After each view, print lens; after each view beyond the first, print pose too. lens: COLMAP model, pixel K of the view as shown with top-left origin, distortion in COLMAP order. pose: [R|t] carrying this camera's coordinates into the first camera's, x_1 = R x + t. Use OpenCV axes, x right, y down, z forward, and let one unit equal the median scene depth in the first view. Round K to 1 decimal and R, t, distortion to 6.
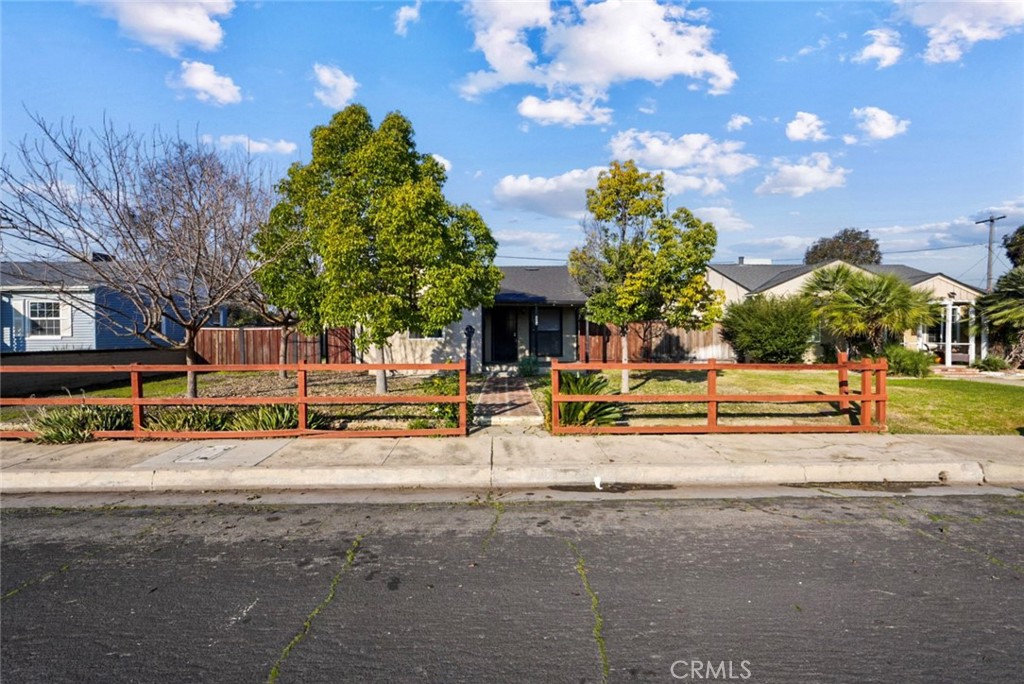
lens RADIAL K [[462.8, 0, 511.3], [0, 462.8, 344.9], [0, 0, 1]] dist [-0.015649, 0.010298]
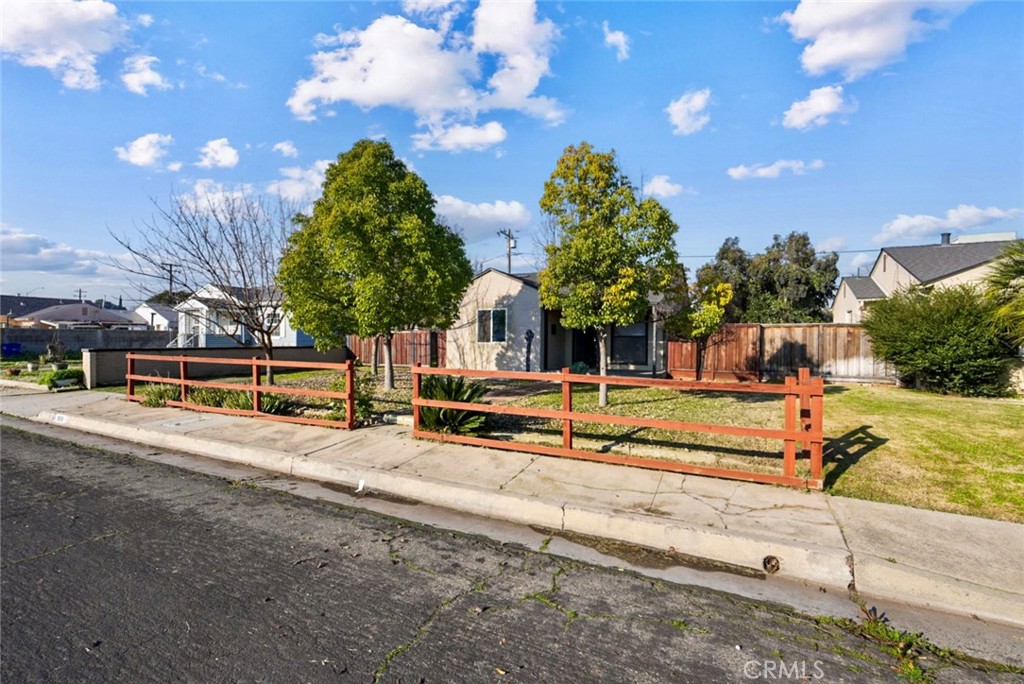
lens RADIAL K [[462.8, 0, 511.3], [0, 462.8, 344.9], [0, 0, 1]] dist [-0.015649, 0.010298]
pose [[0.881940, 0.016059, -0.471088, 0.753576], [-0.021762, 0.999741, -0.006662, -0.005249], [0.470859, 0.016127, 0.882061, 0.214968]]
